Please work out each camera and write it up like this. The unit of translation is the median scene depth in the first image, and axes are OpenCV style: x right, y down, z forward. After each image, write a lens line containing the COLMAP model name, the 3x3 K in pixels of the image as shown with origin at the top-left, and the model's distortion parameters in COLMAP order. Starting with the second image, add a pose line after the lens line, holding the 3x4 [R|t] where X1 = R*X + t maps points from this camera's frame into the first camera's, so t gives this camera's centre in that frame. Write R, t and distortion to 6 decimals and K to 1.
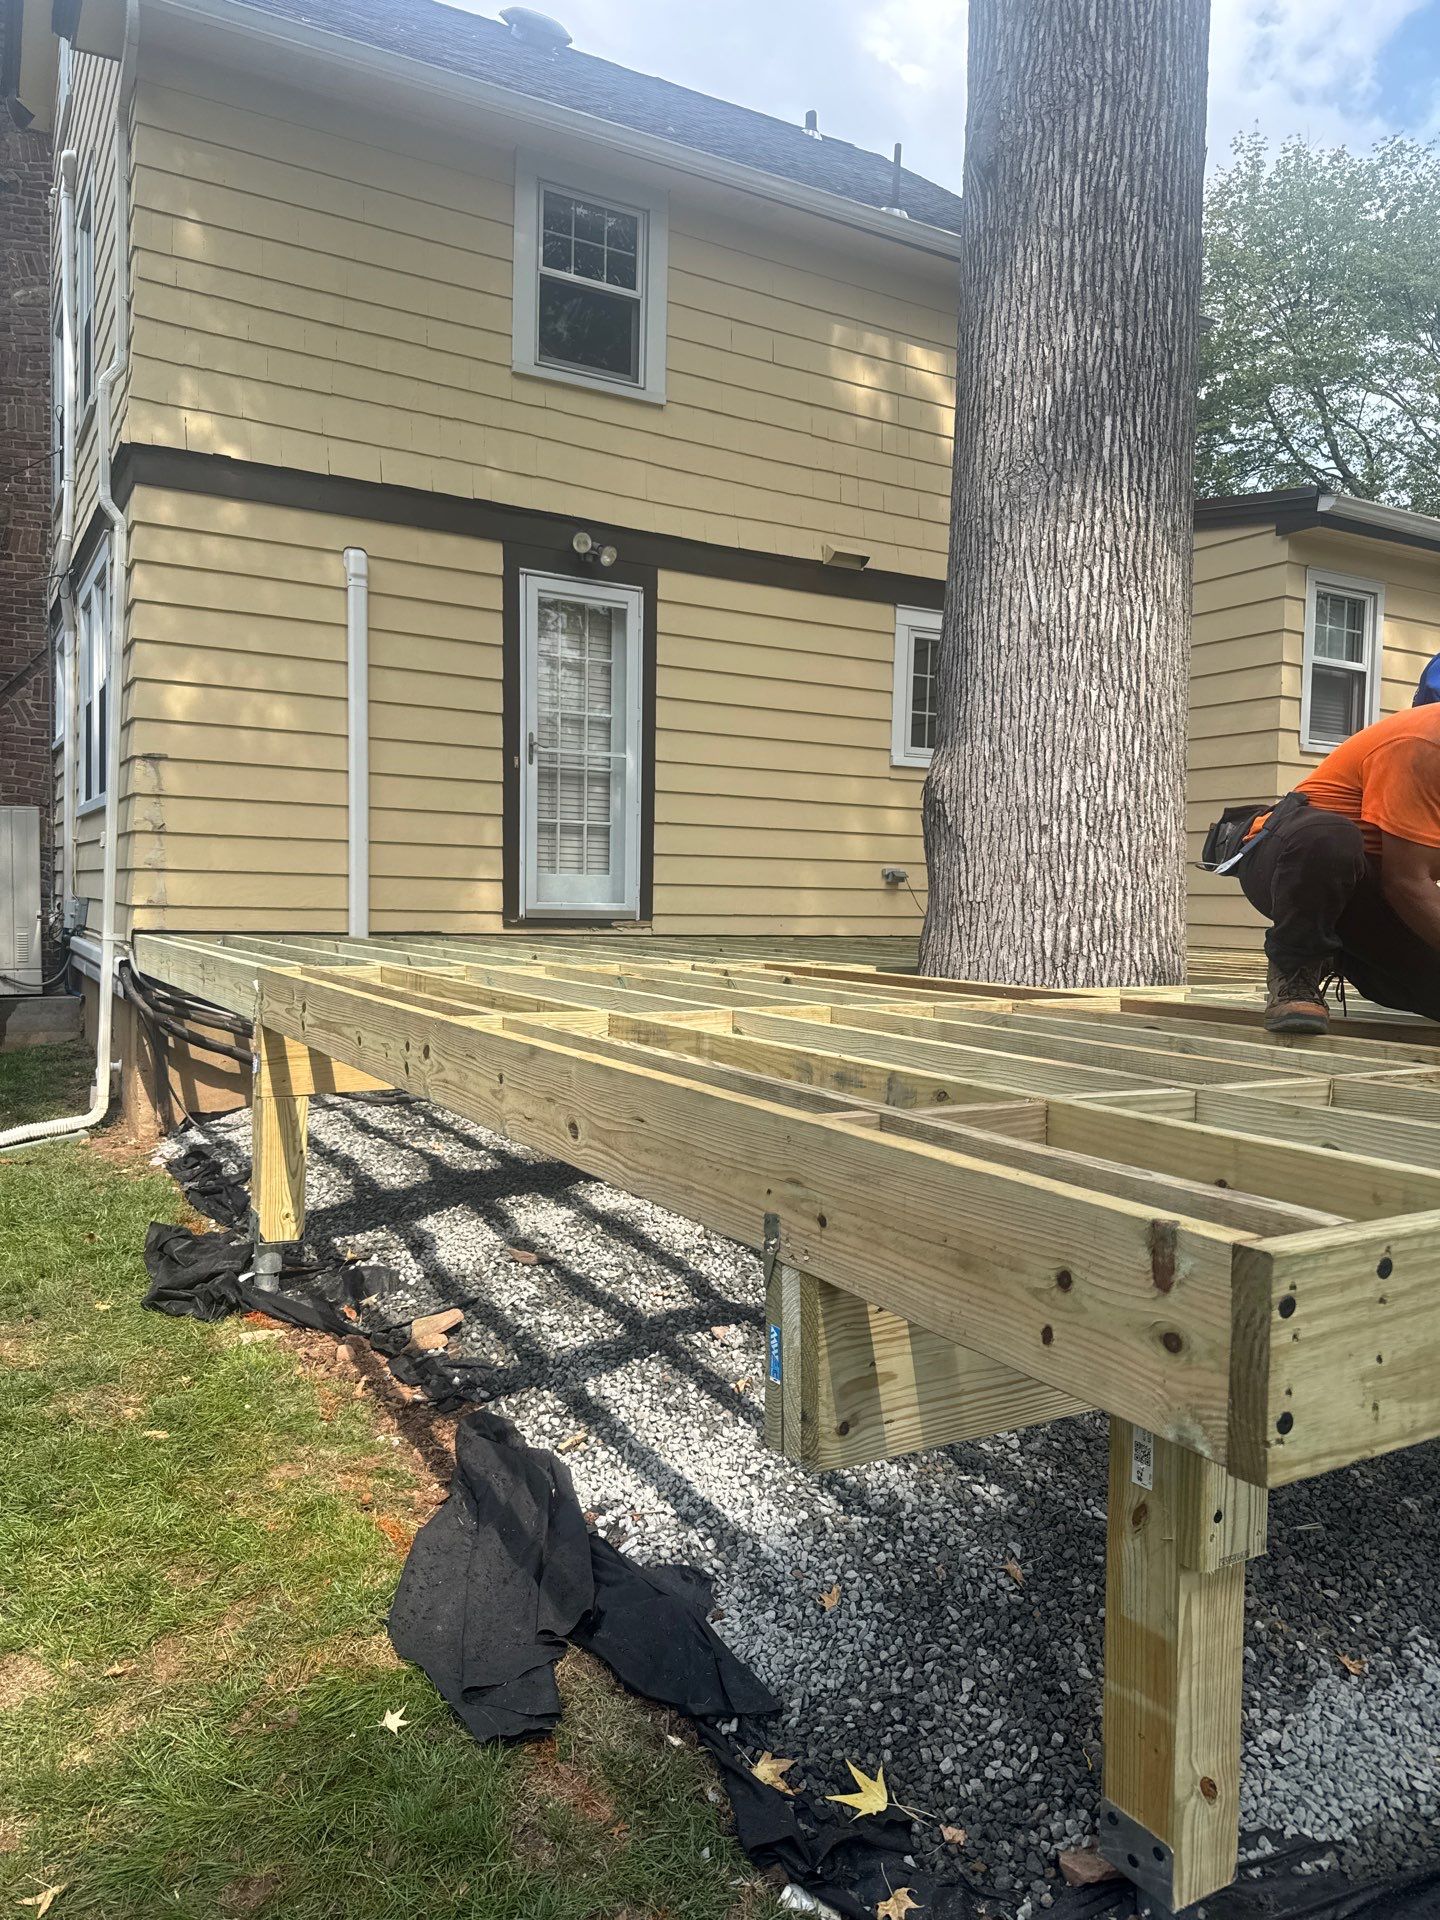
lens RADIAL K [[1345.6, 0, 720.0], [0, 1345.6, 960.0], [0, 0, 1]] dist [0.081965, -0.096983]
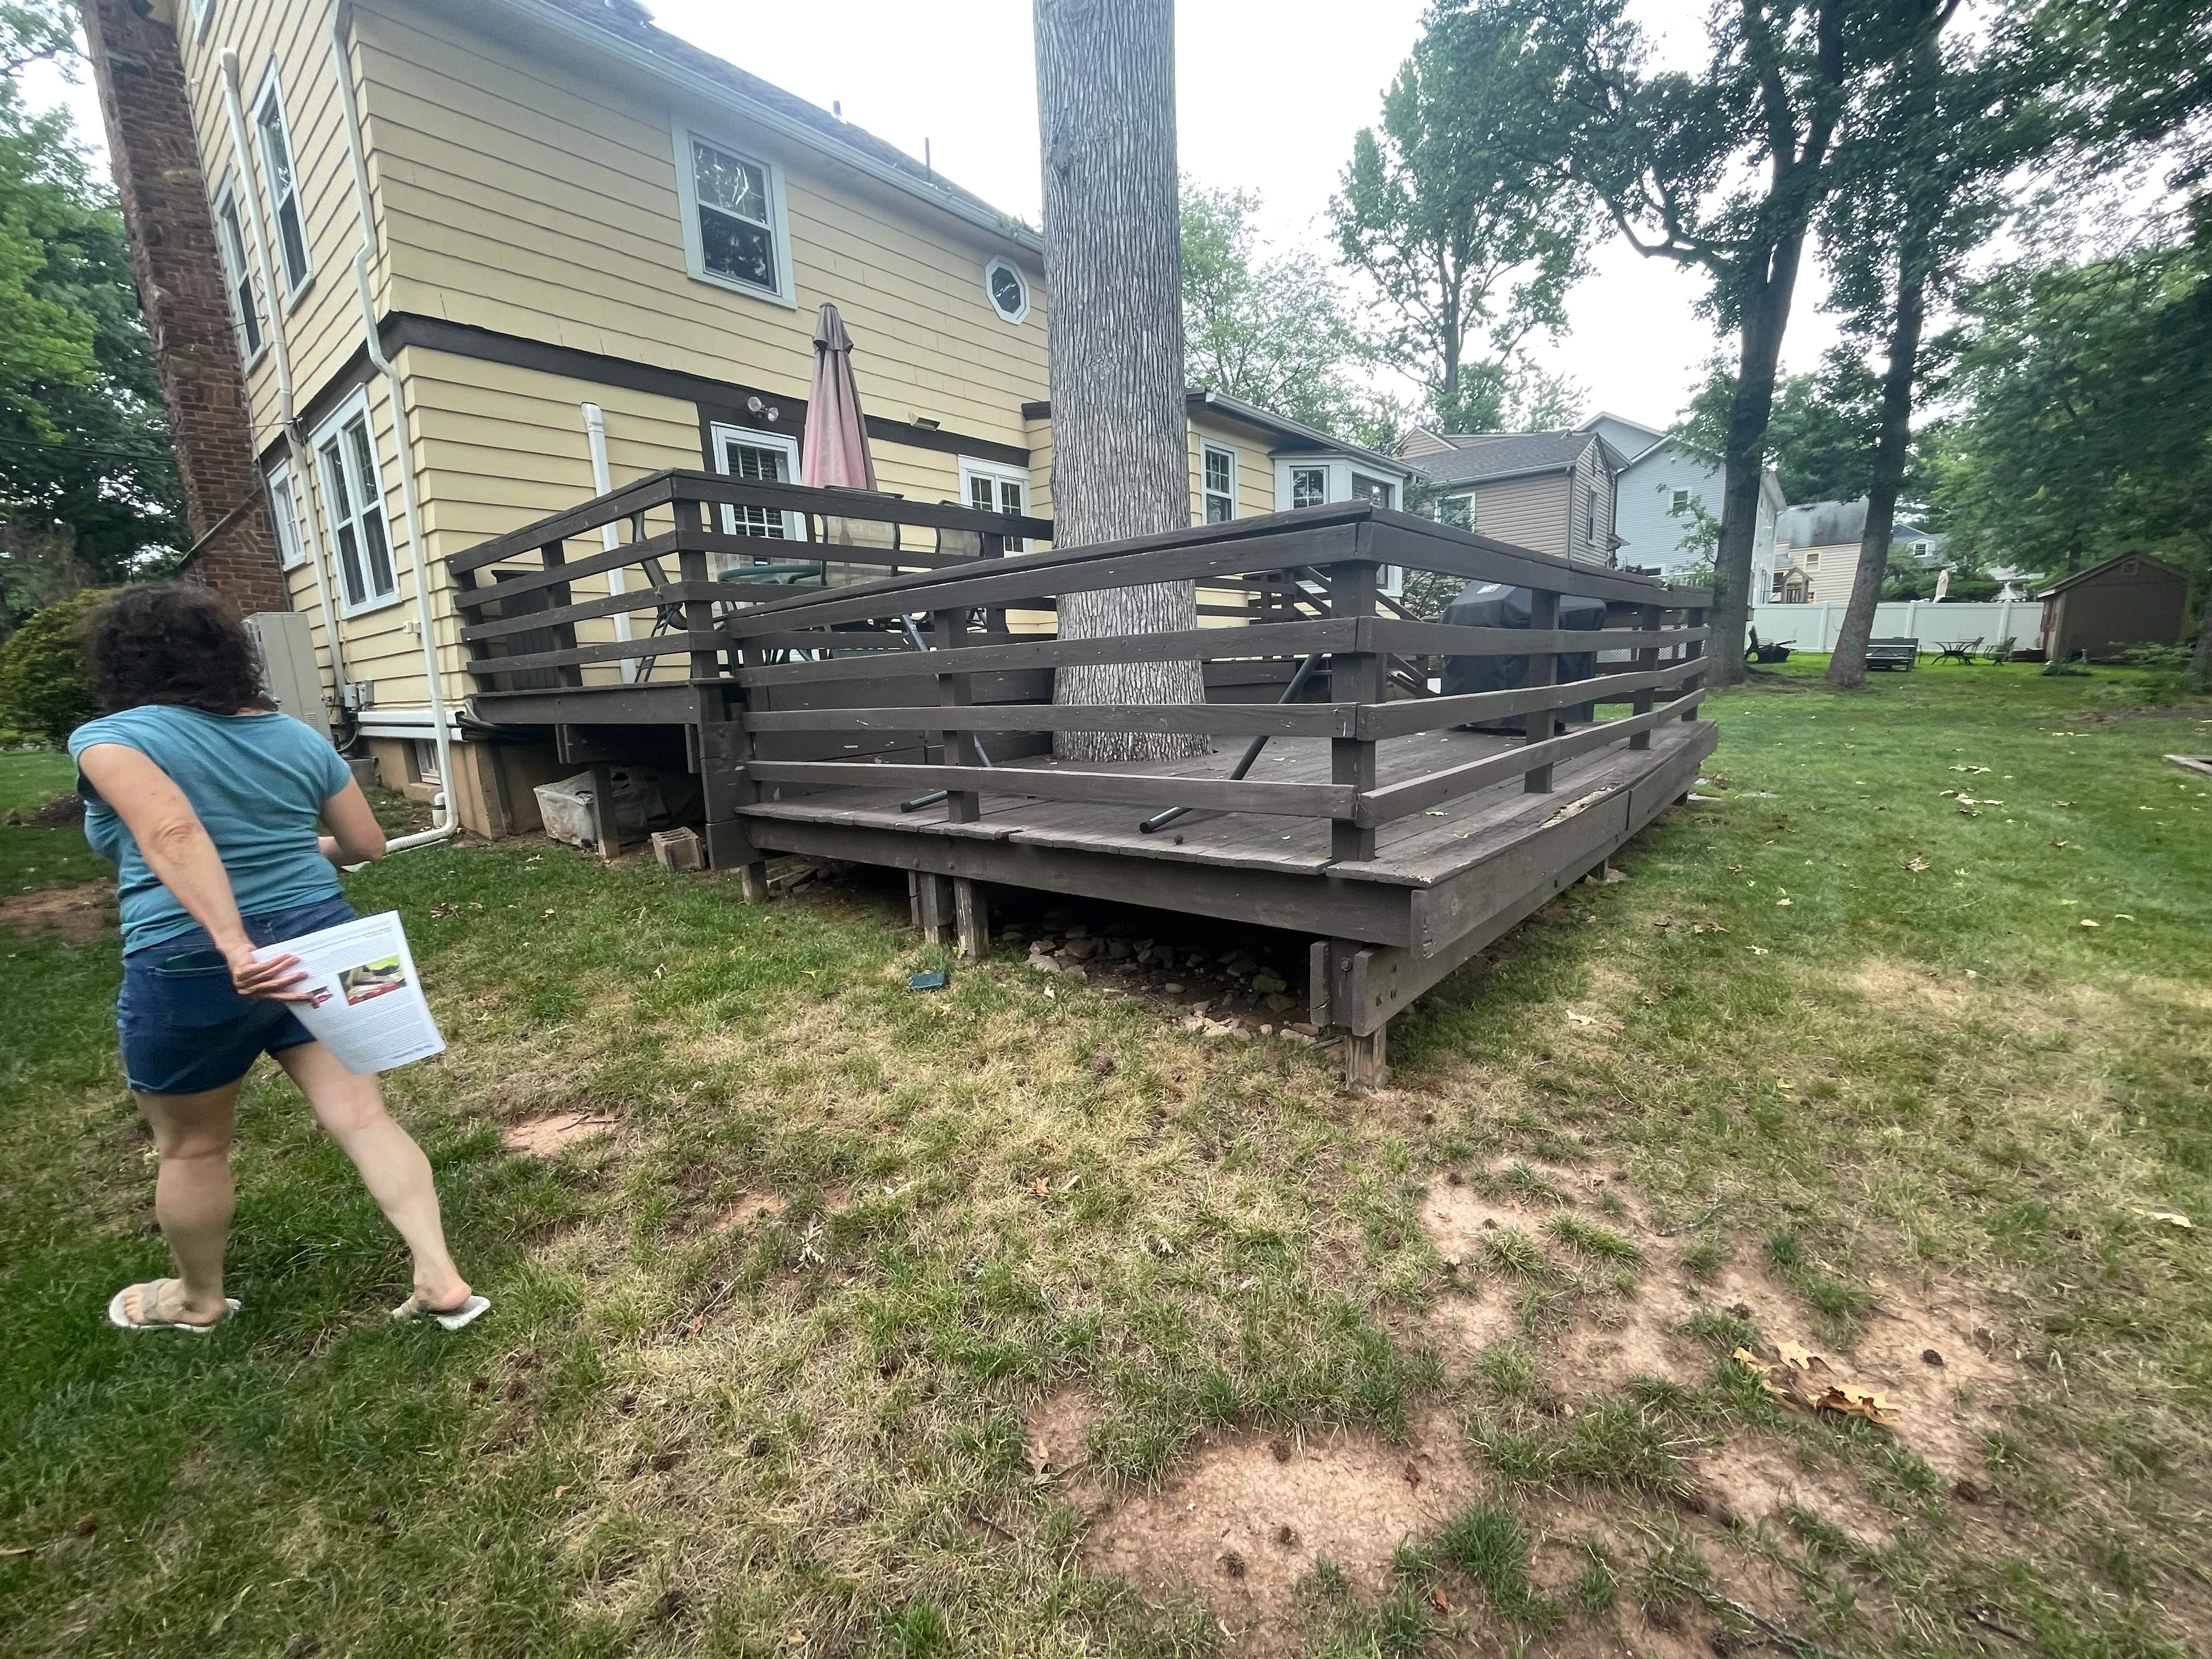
lens RADIAL K [[888.2, 0, 1109.4], [0, 888.2, 822.7], [0, 0, 1]] dist [-0.000711, 0.000470]
pose [[0.932896, -0.124564, 0.337919, -0.217687], [0.083142, 0.987425, 0.134456, 0.067173], [-0.350418, -0.097338, 0.931522, -0.108682]]
